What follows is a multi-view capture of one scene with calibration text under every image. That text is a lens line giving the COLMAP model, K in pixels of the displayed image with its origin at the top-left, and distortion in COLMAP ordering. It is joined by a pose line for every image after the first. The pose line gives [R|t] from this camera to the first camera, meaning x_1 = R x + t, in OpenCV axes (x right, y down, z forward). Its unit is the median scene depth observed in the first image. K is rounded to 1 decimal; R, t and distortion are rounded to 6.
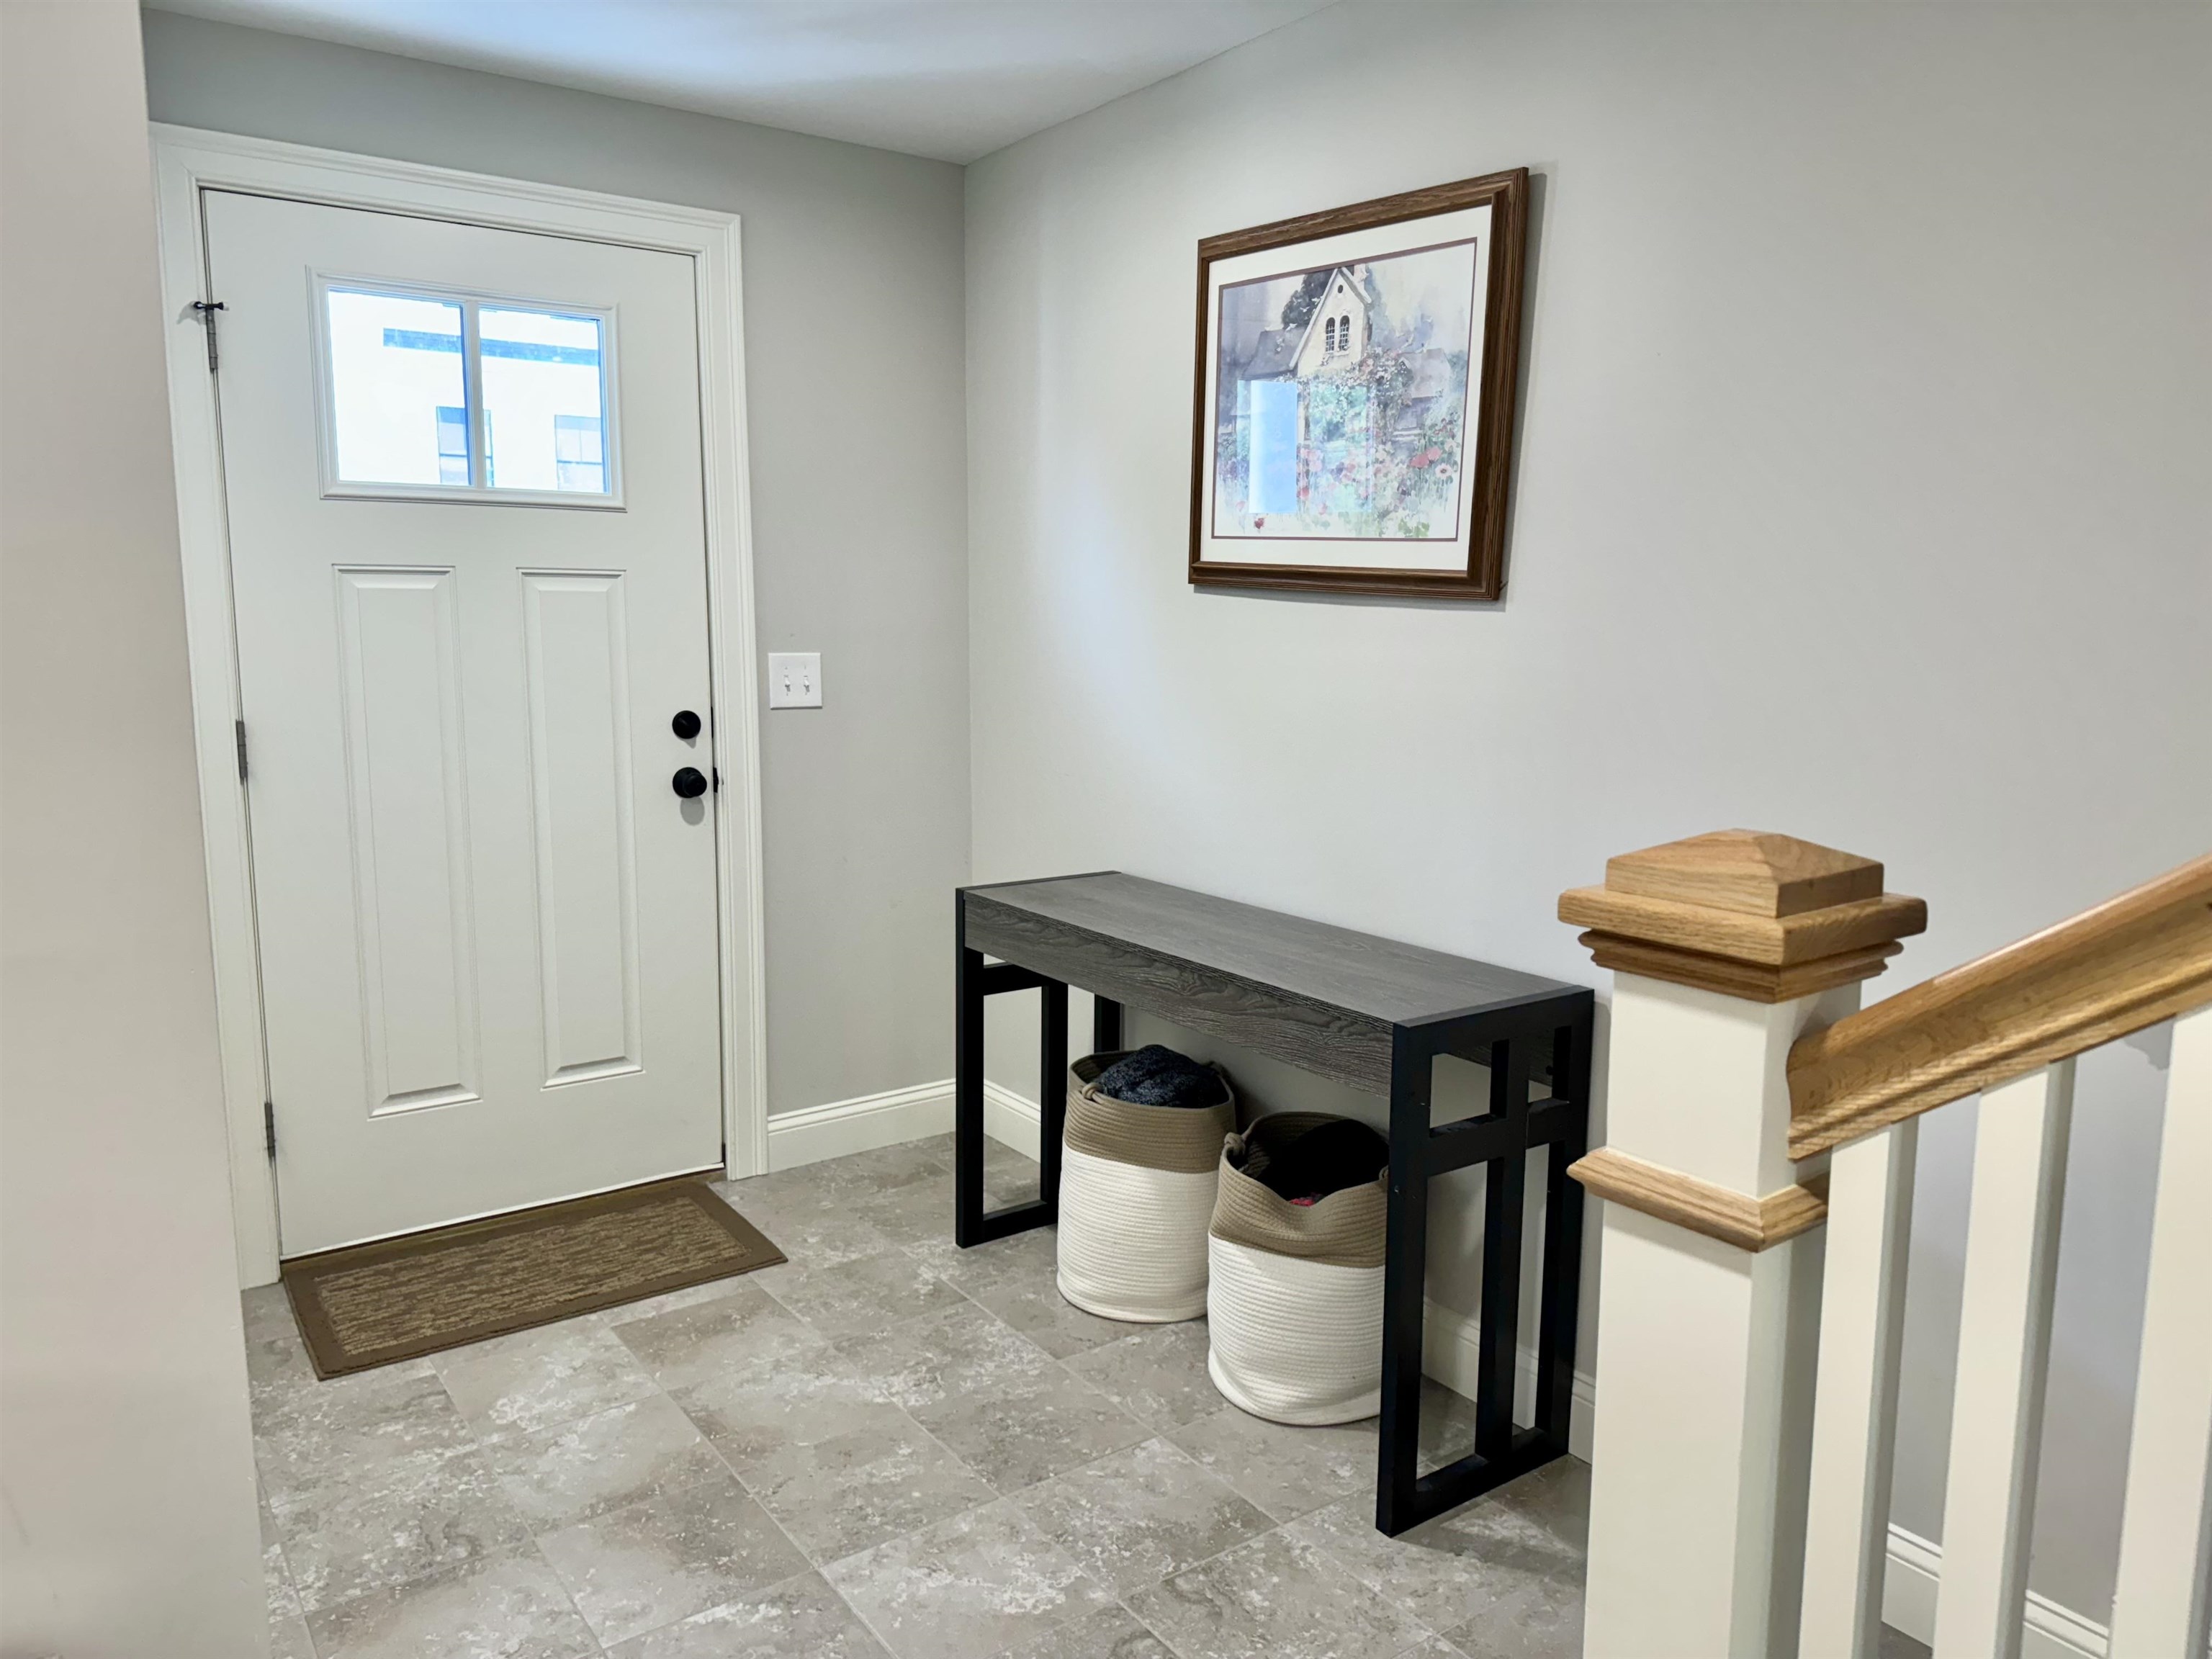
lens RADIAL K [[1549.1, 0, 1114.1], [0, 1549.1, 844.3], [0, 0, 1]] dist [0.125752, -0.208260]
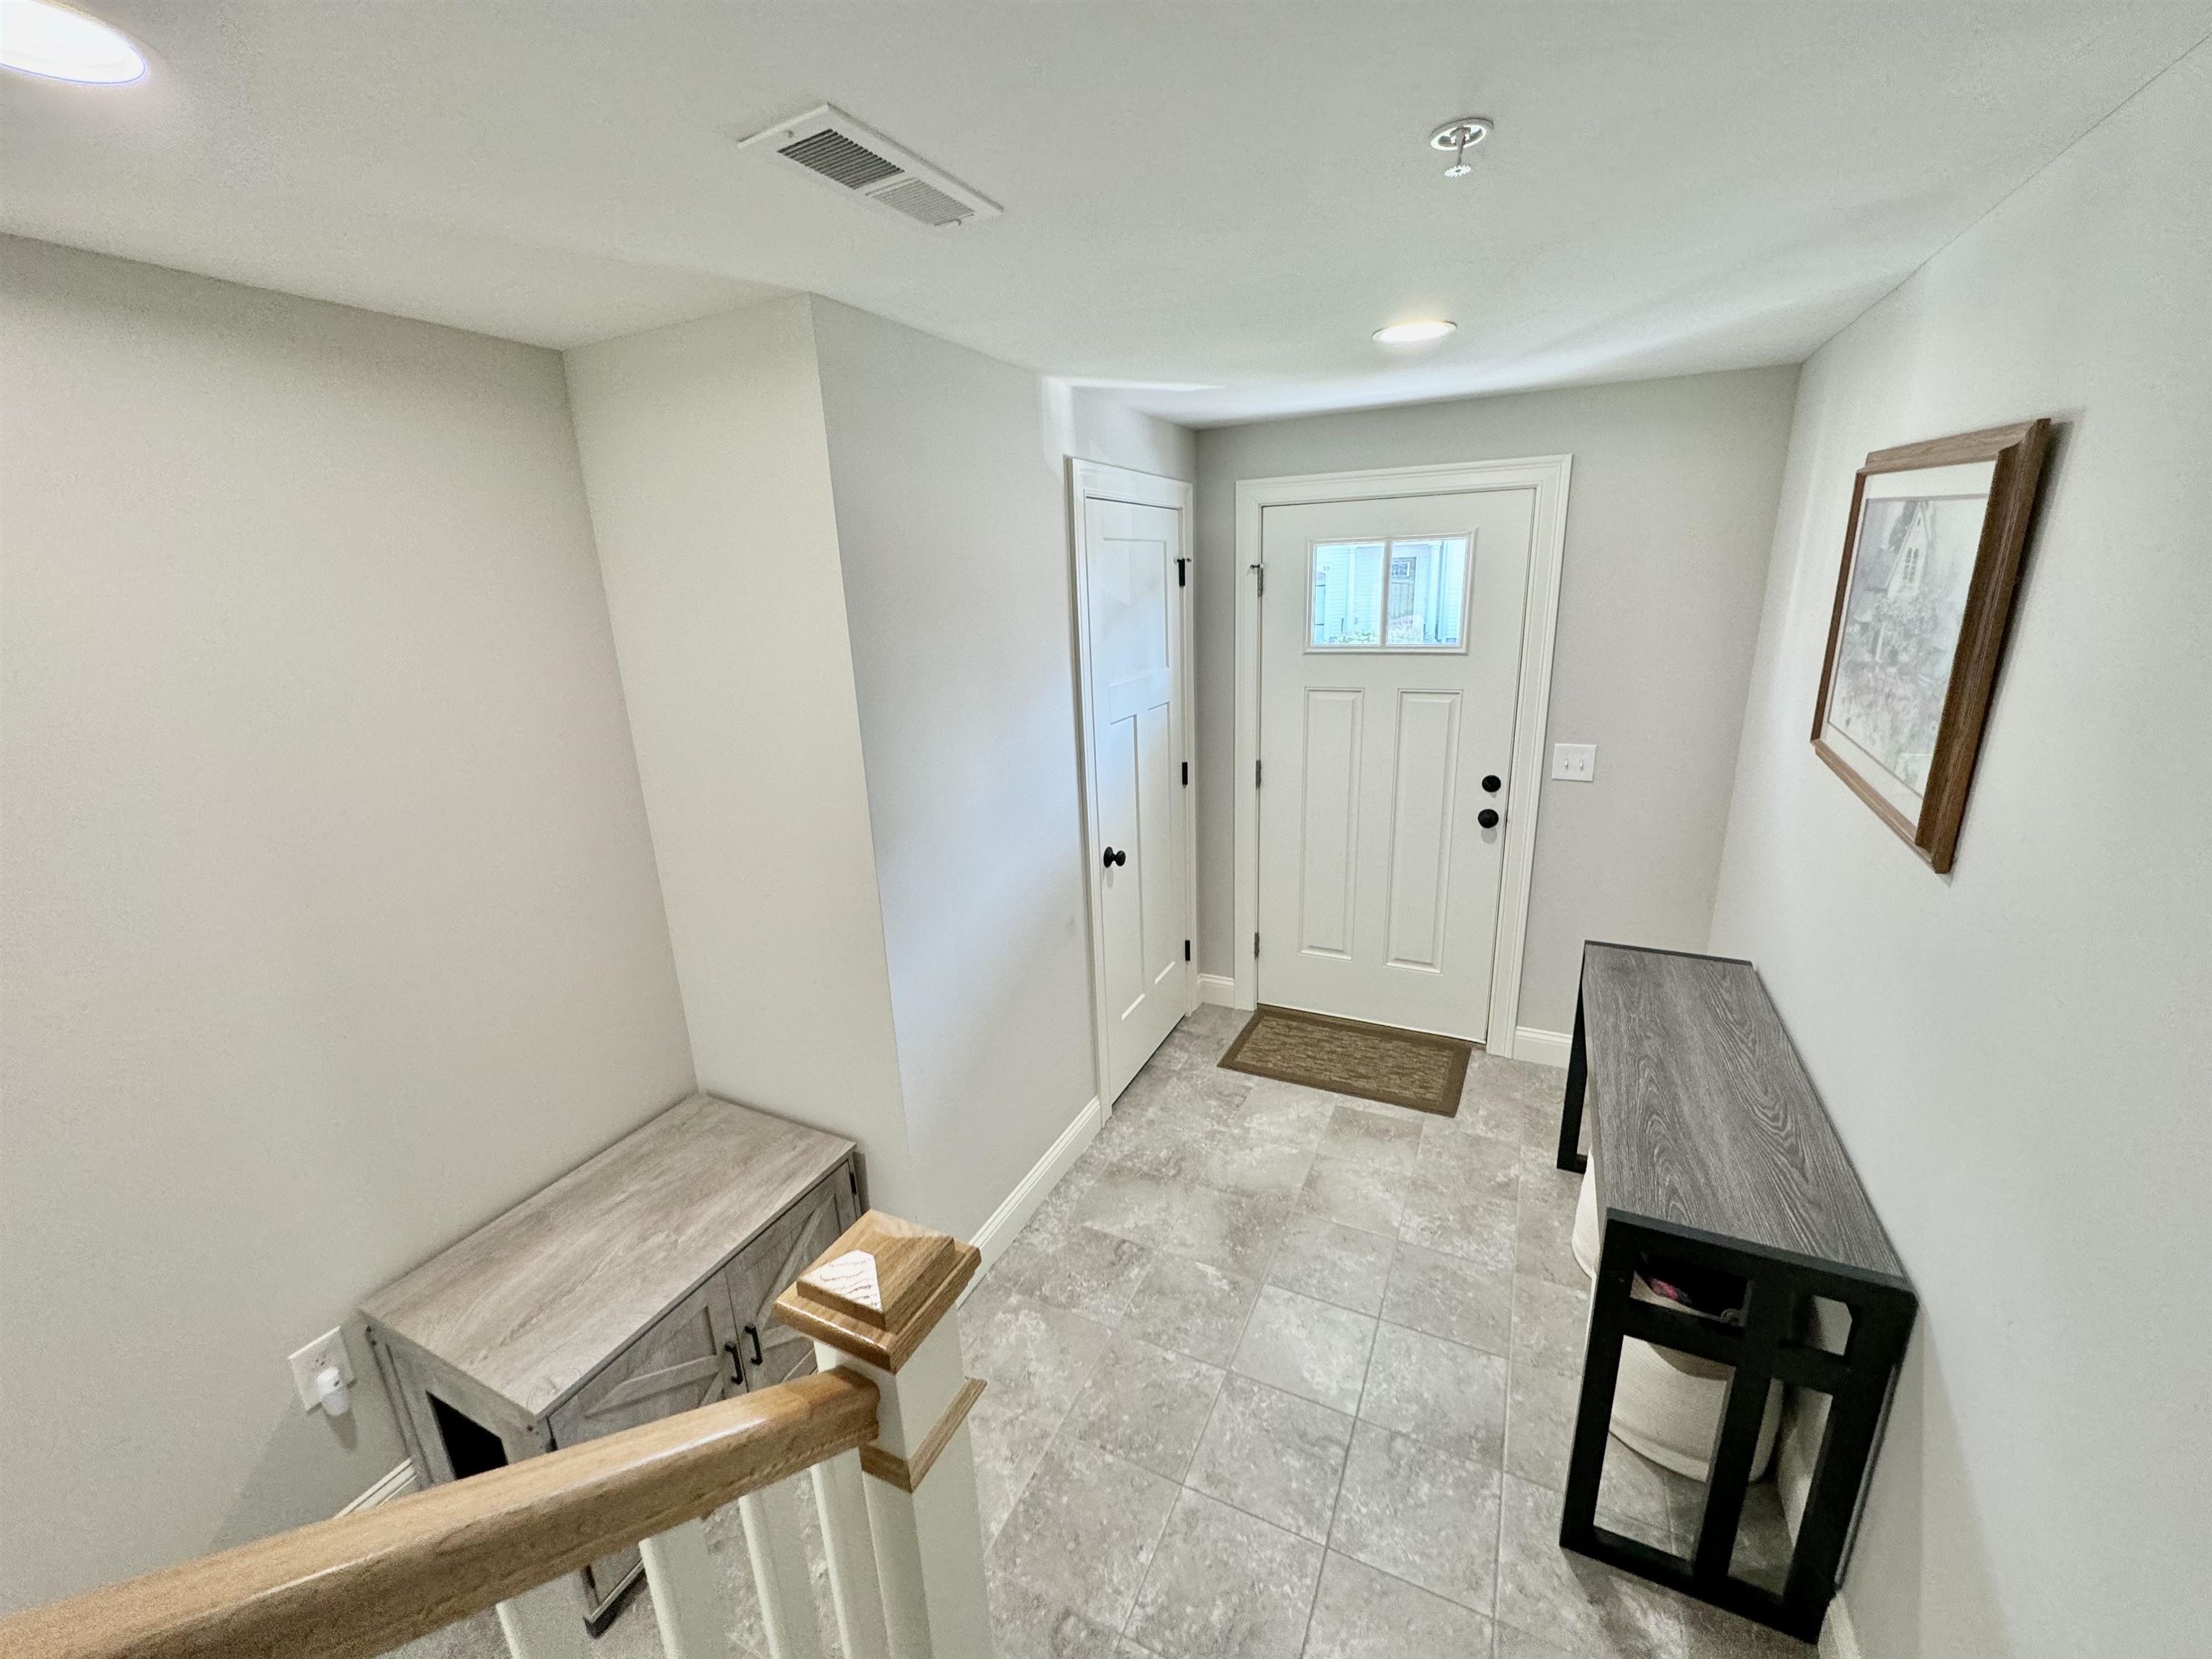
lens RADIAL K [[883.6, 0, 1106.0], [0, 883.6, 829.5], [0, 0, 1]] dist [0.003011, 0.000572]
pose [[0.479069, 0.216871, -0.850564, 0.409027], [-0.096431, 0.976136, 0.194575, -0.213047], [0.872464, -0.011194, 0.488550, 0.252690]]
